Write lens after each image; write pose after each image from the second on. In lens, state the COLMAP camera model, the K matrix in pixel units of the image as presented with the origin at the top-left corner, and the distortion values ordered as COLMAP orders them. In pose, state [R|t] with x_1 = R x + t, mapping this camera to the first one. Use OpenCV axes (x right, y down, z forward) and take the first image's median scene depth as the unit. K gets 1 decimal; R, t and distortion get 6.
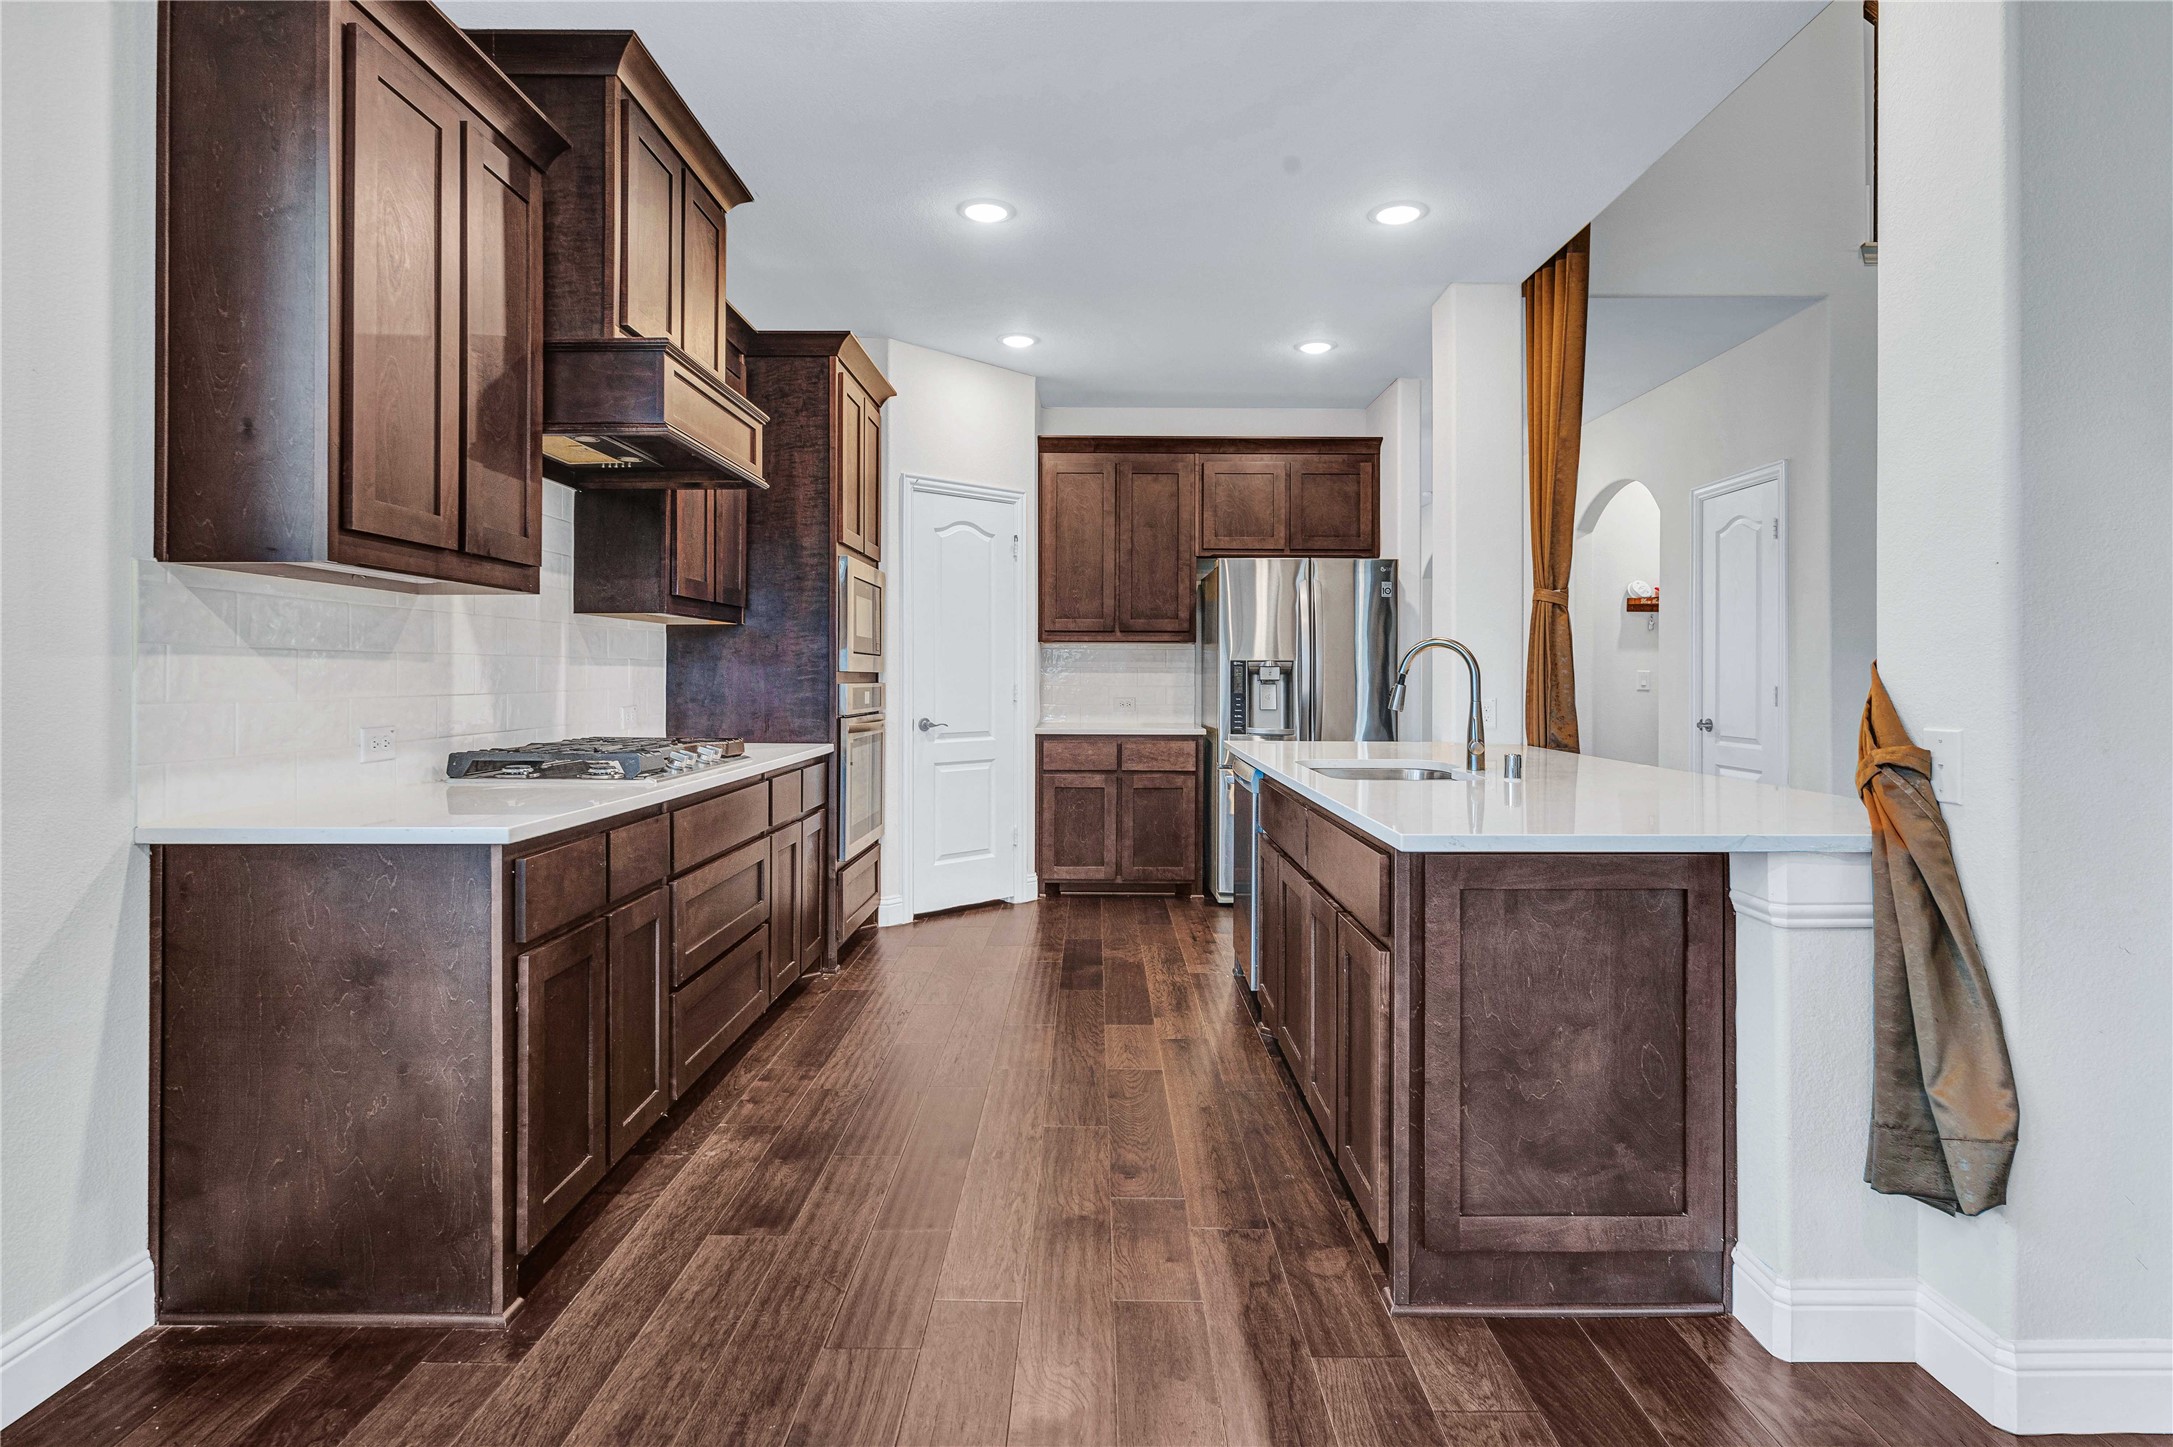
lens RADIAL K [[1121.3, 0, 1096.4], [0, 1121.3, 687.9], [0, 0, 1]] dist [-0.004557, -0.000625]
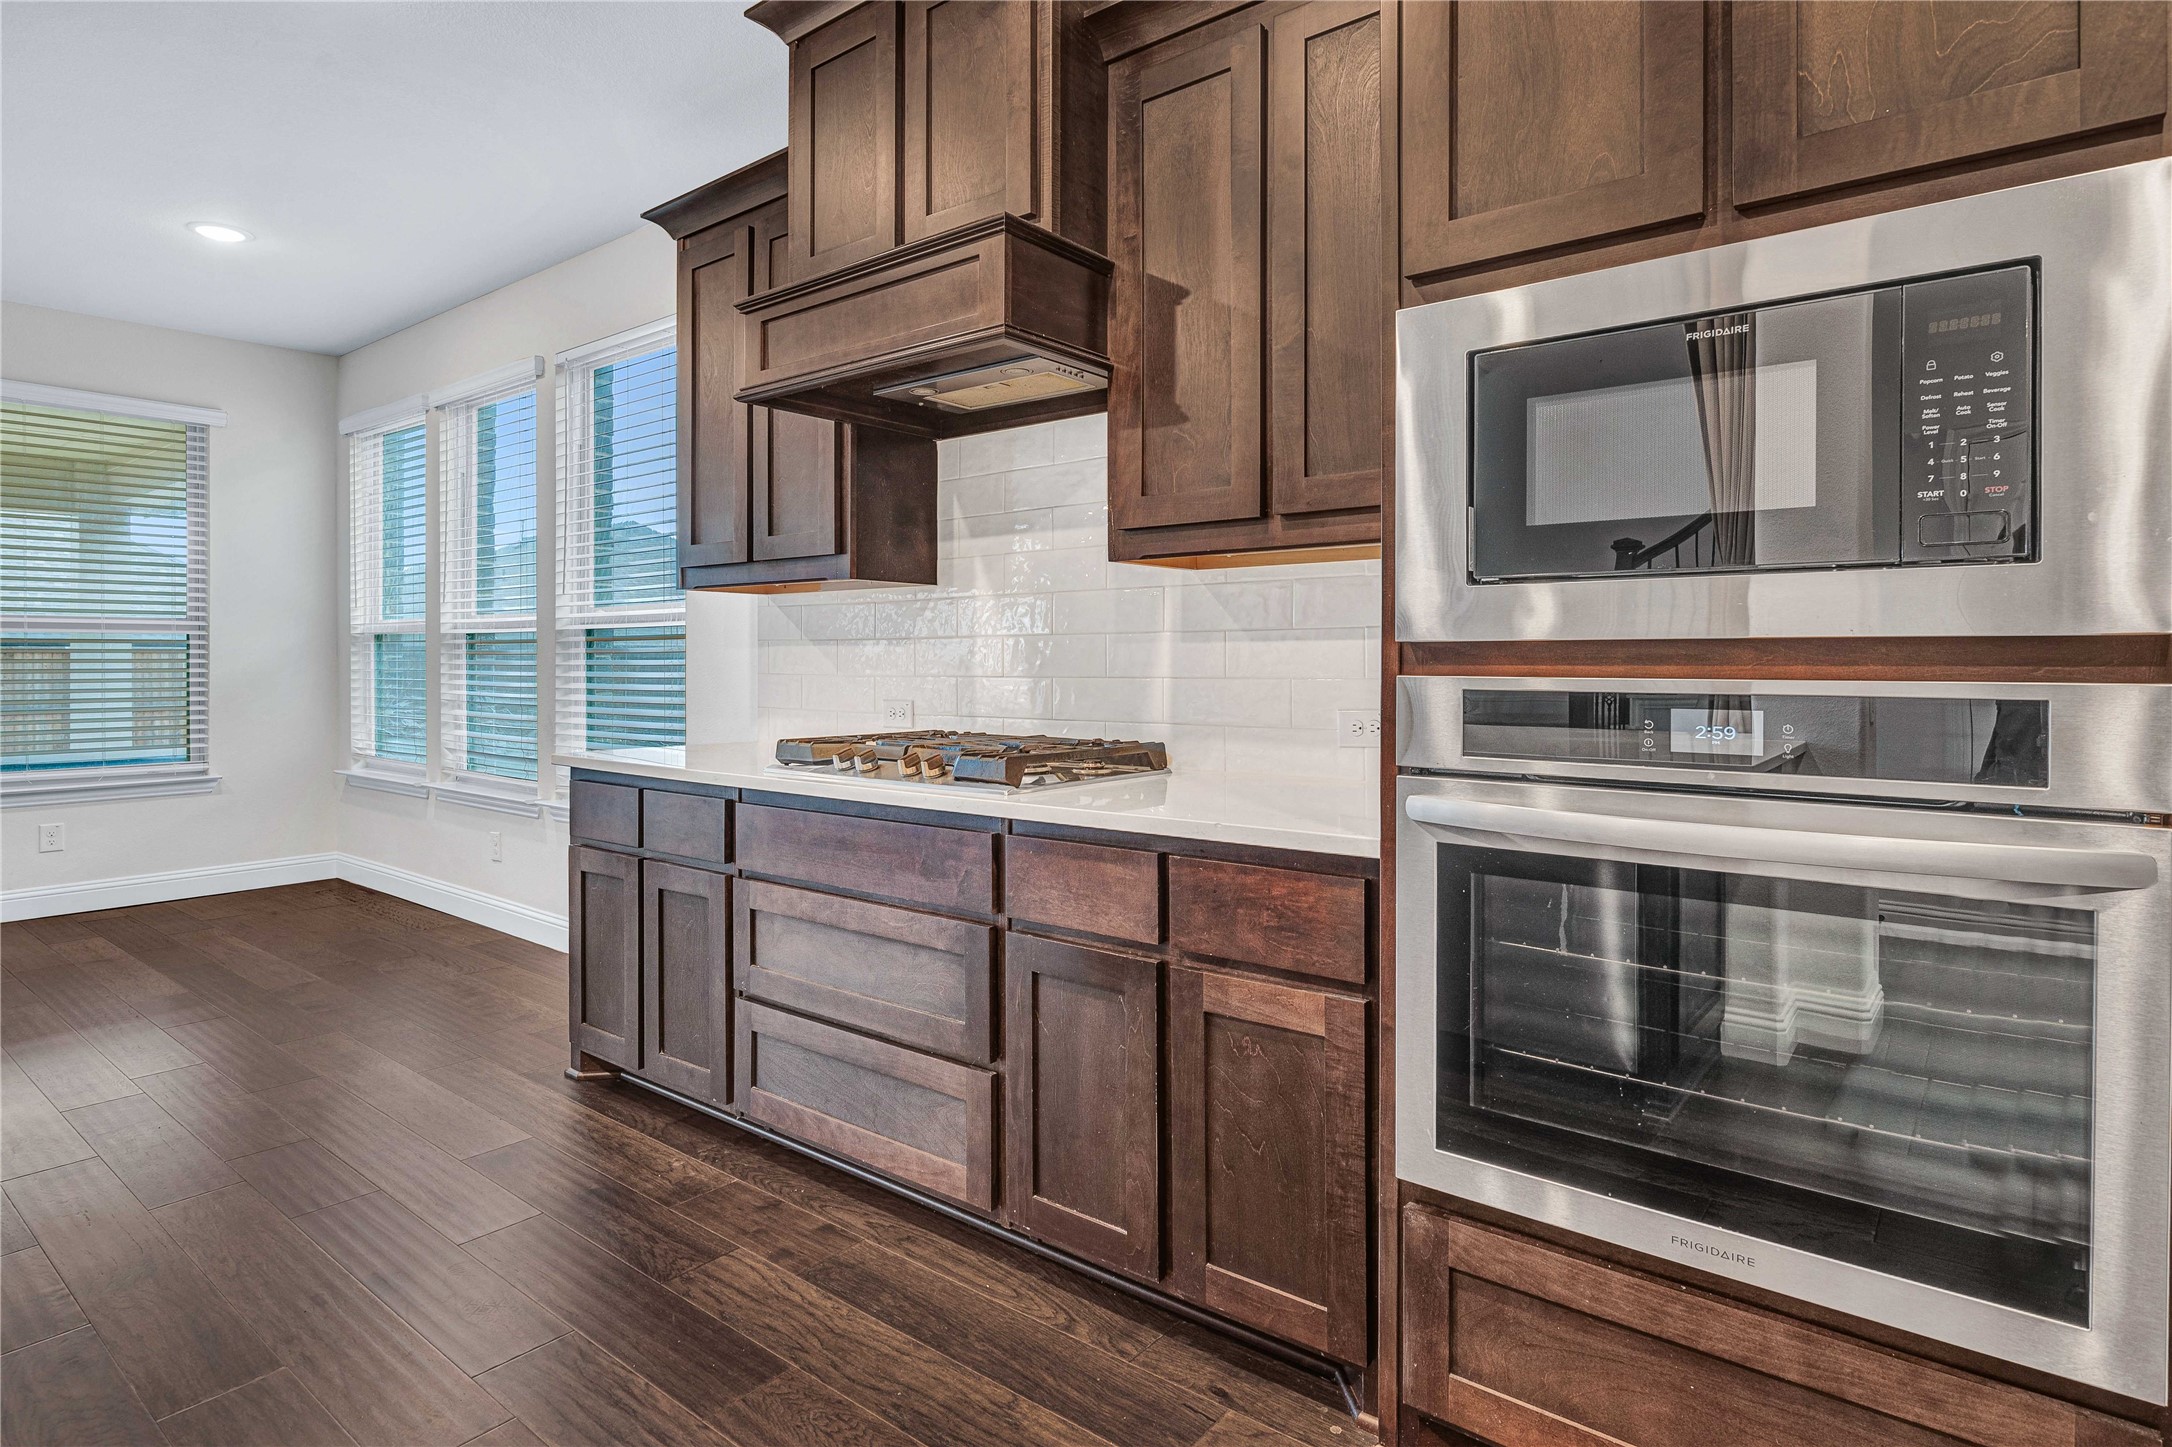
lens RADIAL K [[1123.2, 0, 1089.7], [0, 1123.2, 675.0], [0, 0, 1]] dist [0.000126, 0.001260]
pose [[-0.618018, 0.013770, -0.786043, 0.092338], [-0.003927, 0.999780, 0.020601, -0.008985], [0.786154, 0.015819, -0.617828, 0.945024]]
